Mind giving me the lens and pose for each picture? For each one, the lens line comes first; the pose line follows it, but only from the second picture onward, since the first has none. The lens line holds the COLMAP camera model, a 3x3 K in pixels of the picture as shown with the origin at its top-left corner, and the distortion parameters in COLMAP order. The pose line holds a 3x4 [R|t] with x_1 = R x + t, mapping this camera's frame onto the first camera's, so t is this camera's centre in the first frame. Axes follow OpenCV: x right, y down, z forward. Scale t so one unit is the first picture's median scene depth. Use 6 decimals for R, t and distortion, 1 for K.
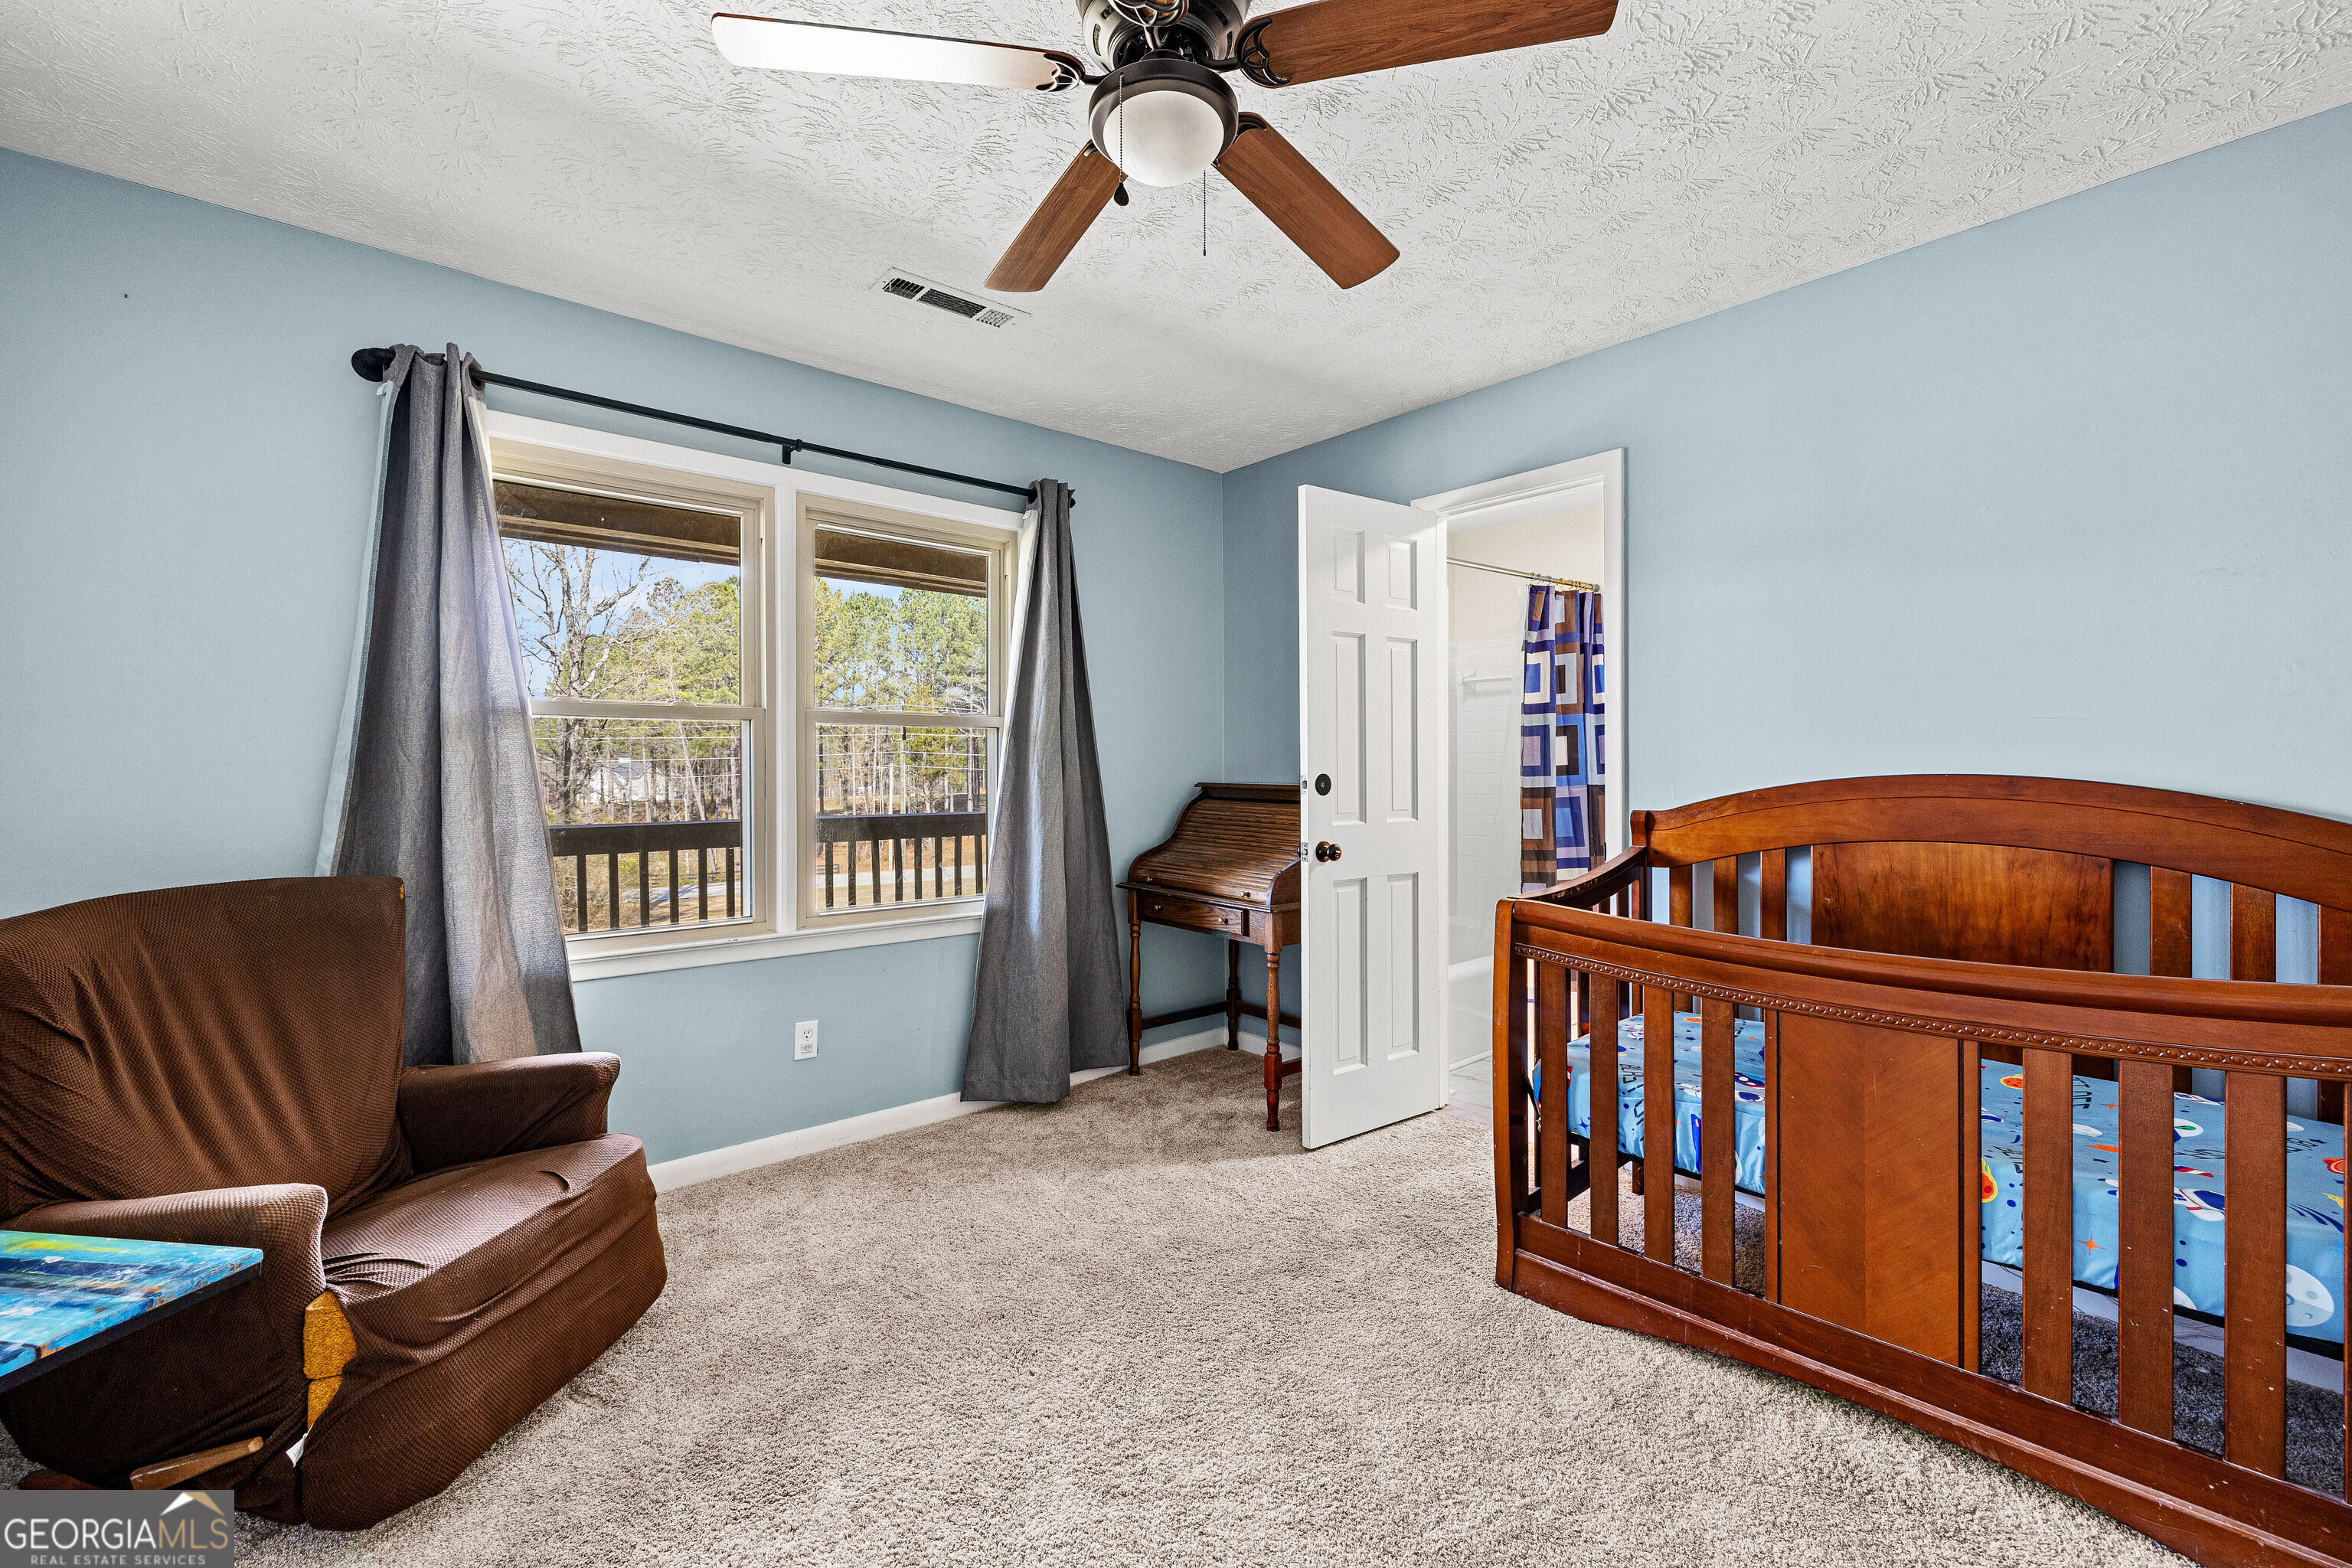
lens RADIAL K [[990.9, 0, 1175.6], [0, 990.9, 781.6], [0, 0, 1]] dist [0.000175, 0.000013]
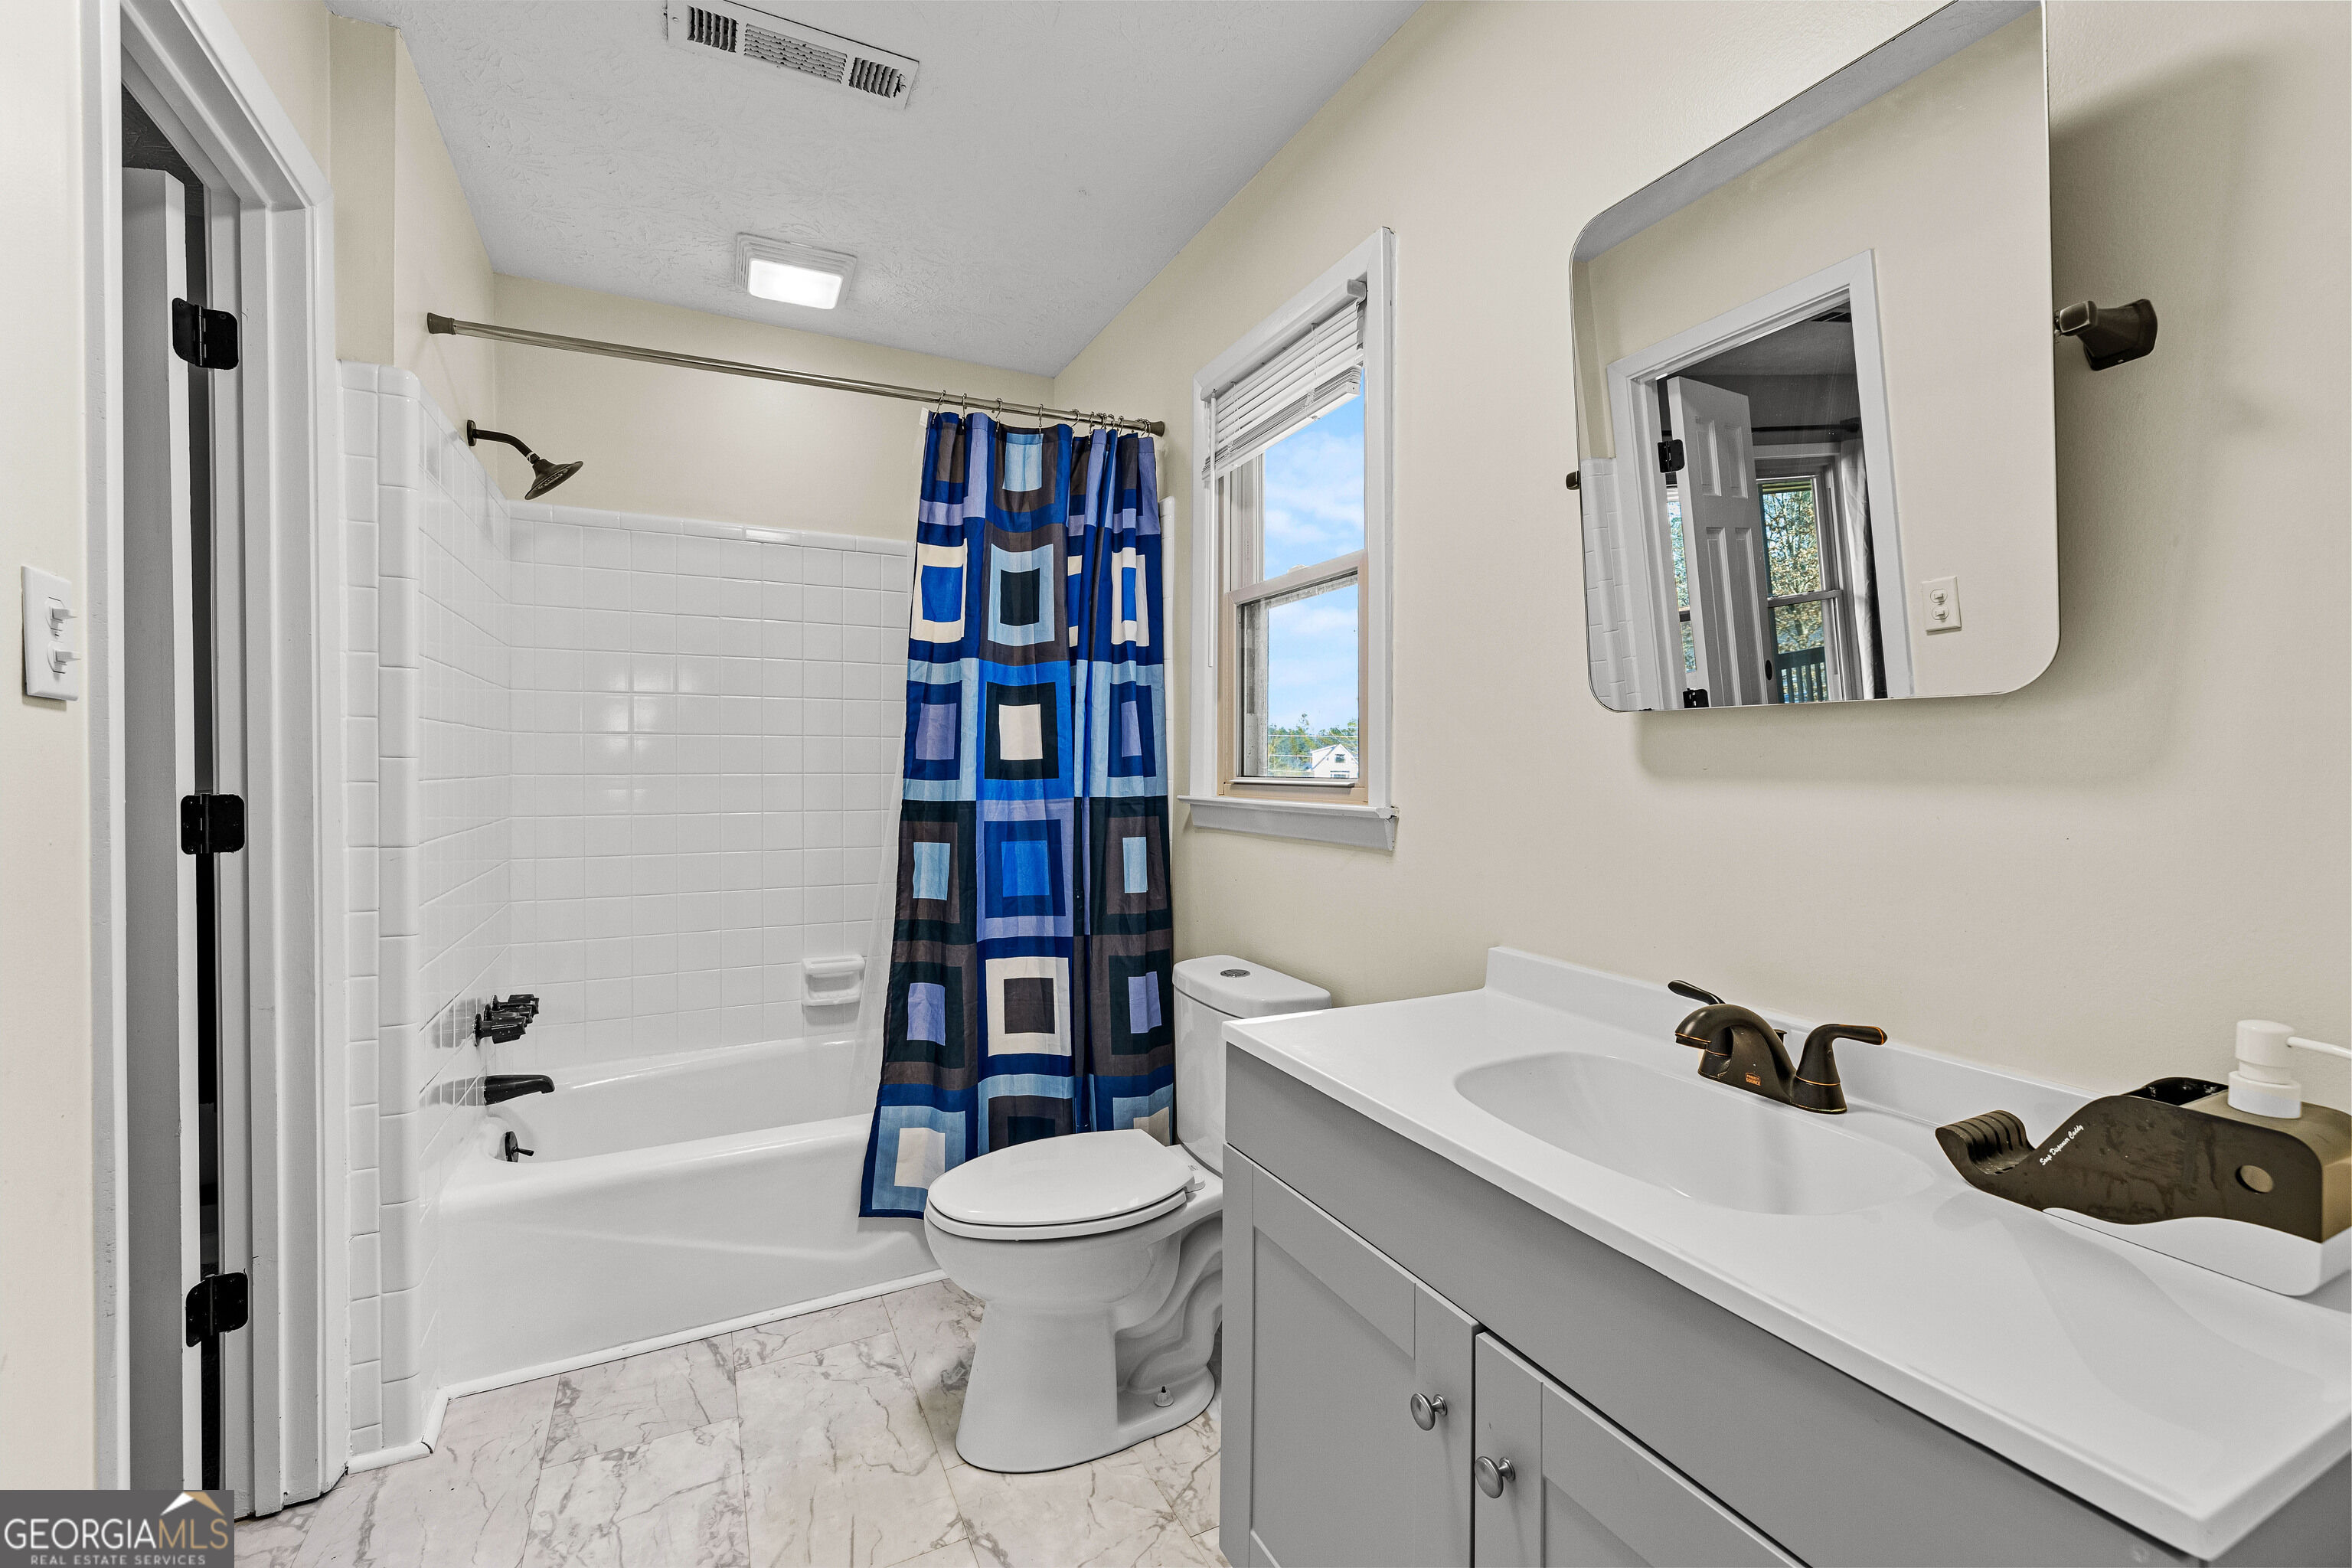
lens RADIAL K [[990.9, 0, 1176.8], [0, 990.9, 771.9], [0, 0, 1]] dist [0.000175, 0.000013]
pose [[0.964098, 0.011849, -0.265282, 0.621670], [-0.012293, 0.999924, -0.000012, -0.011129], [0.265262, 0.003273, 0.964171, 0.528460]]
